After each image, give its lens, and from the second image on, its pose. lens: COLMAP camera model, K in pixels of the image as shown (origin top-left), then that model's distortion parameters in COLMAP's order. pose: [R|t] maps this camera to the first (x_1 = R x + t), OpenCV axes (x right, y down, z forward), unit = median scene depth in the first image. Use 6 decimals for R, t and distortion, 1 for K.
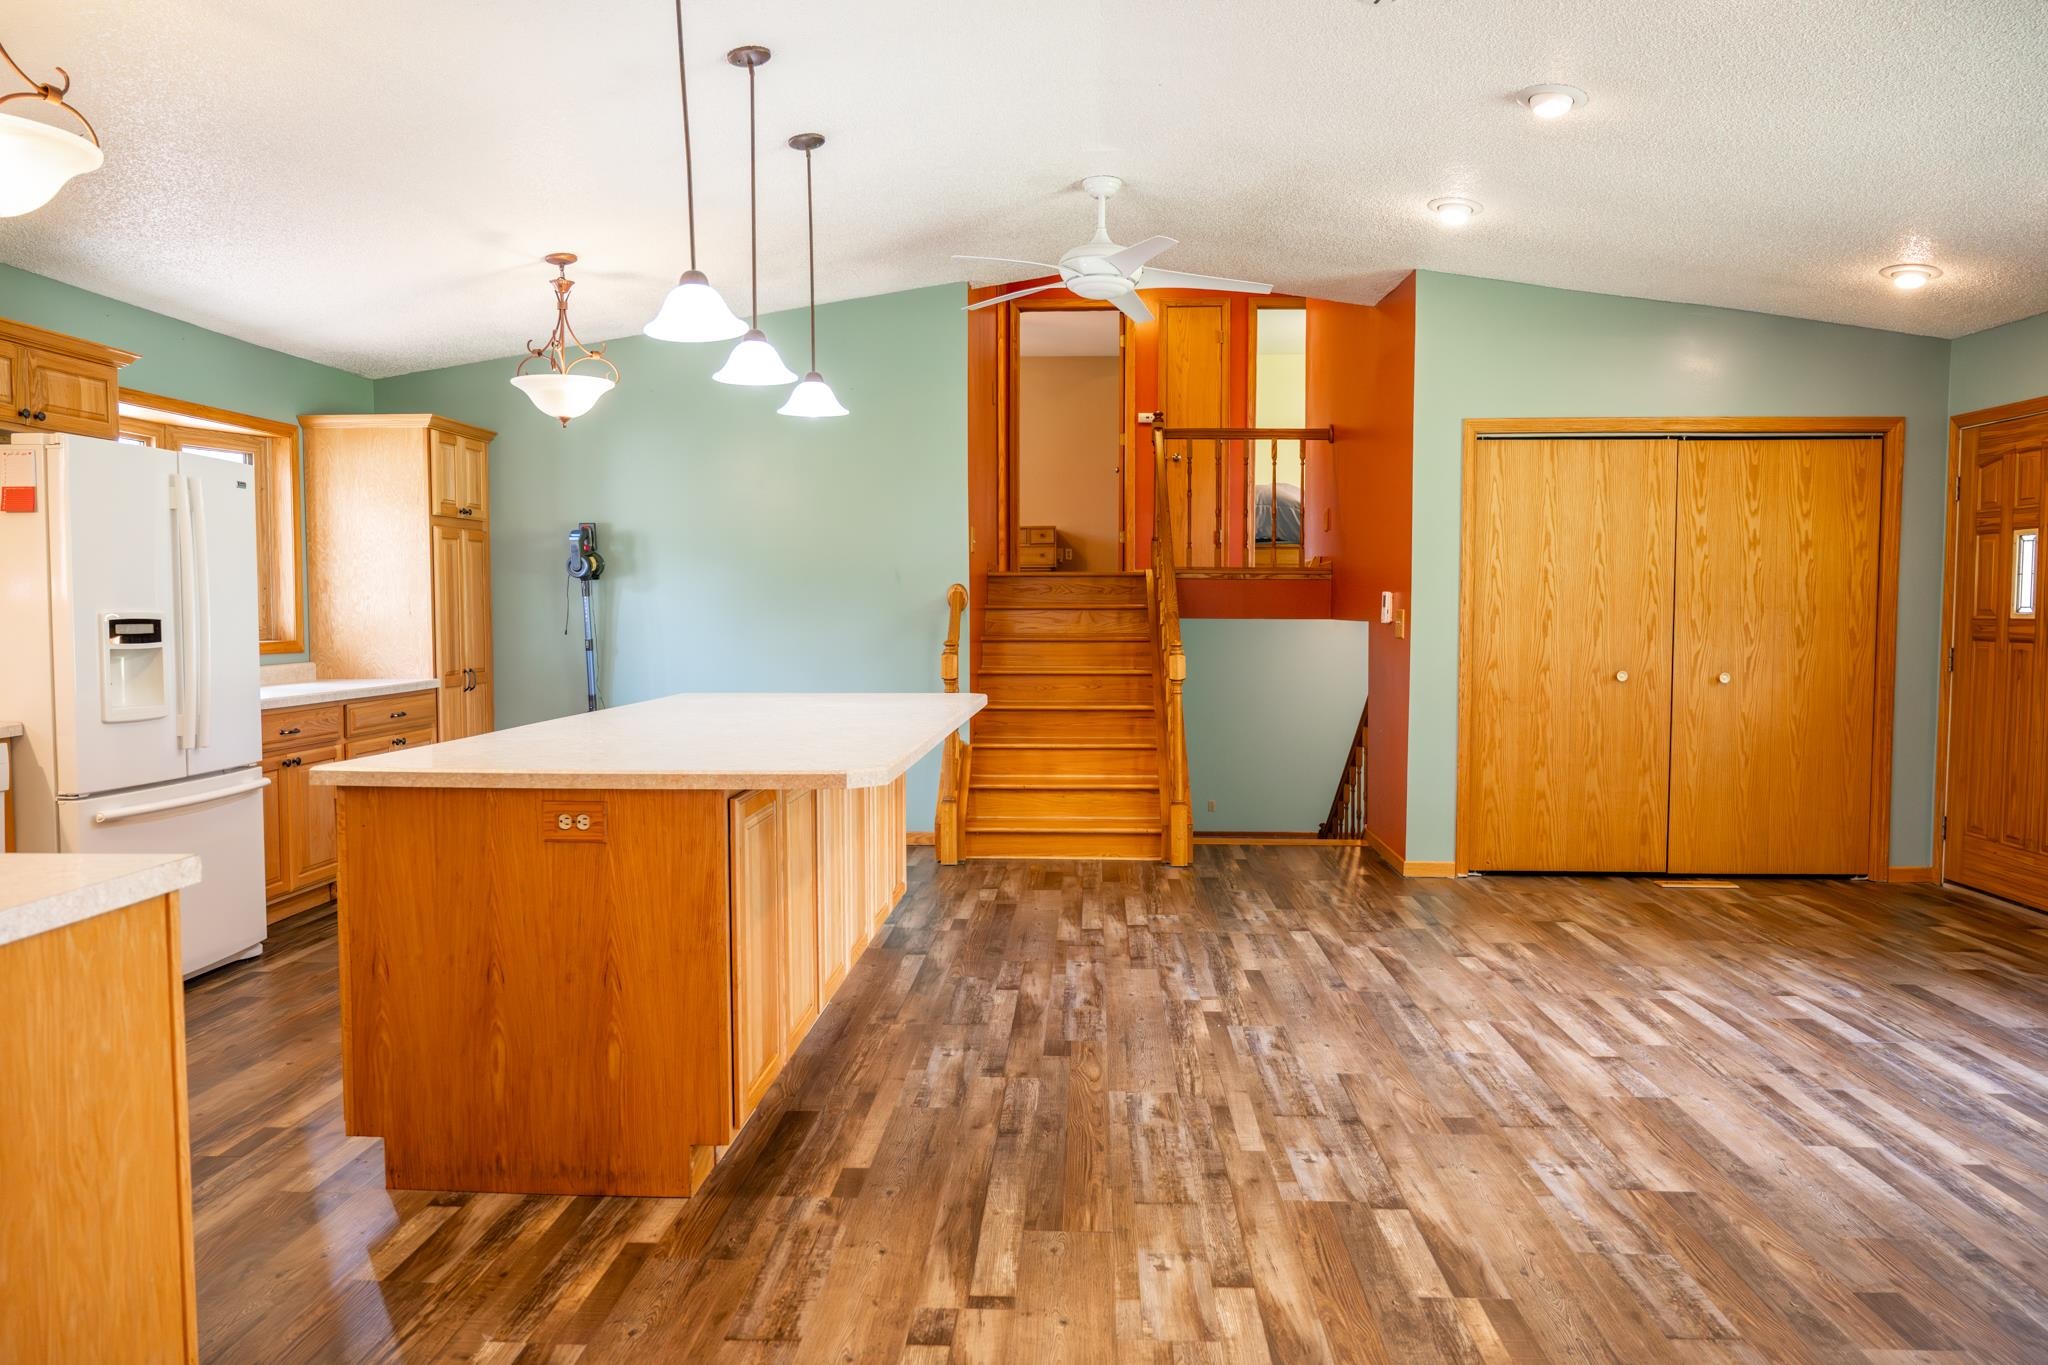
lens RADIAL K [[1386.9, 0, 1021.4], [0, 1386.9, 681.7], [0, 0, 1]] dist [-0.010874, -0.003629]
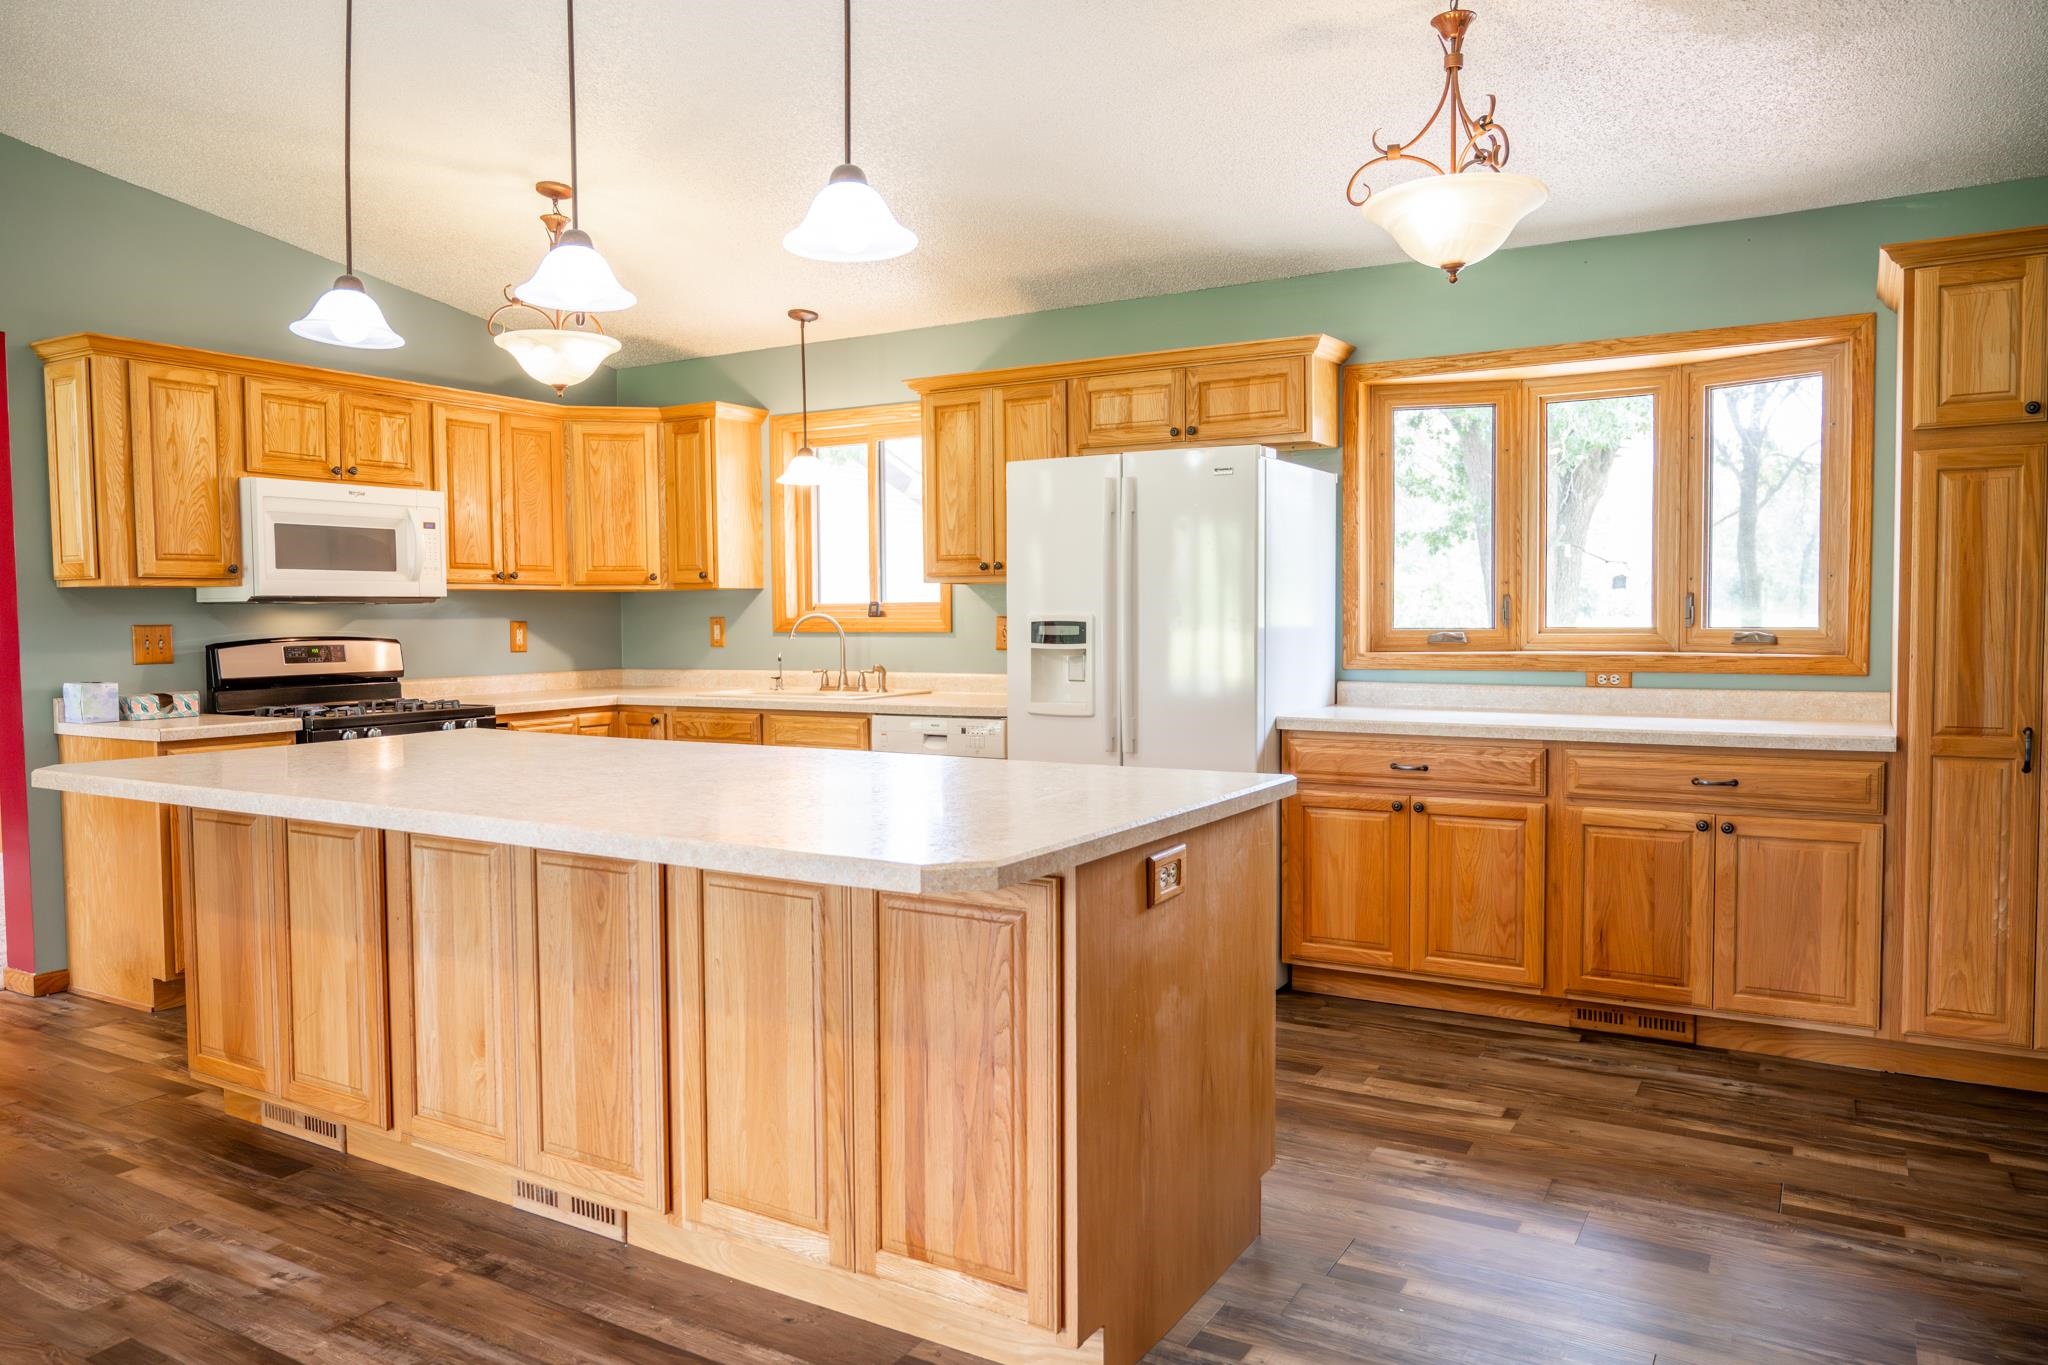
lens RADIAL K [[1386.9, 0, 1019.9], [0, 1386.9, 682.6], [0, 0, 1]] dist [-0.010874, -0.003629]
pose [[-0.464632, 0.048551, -0.884172, 0.335290], [-0.038494, 0.996444, 0.074944, -0.078788], [0.884667, 0.068857, -0.461111, 1.498192]]
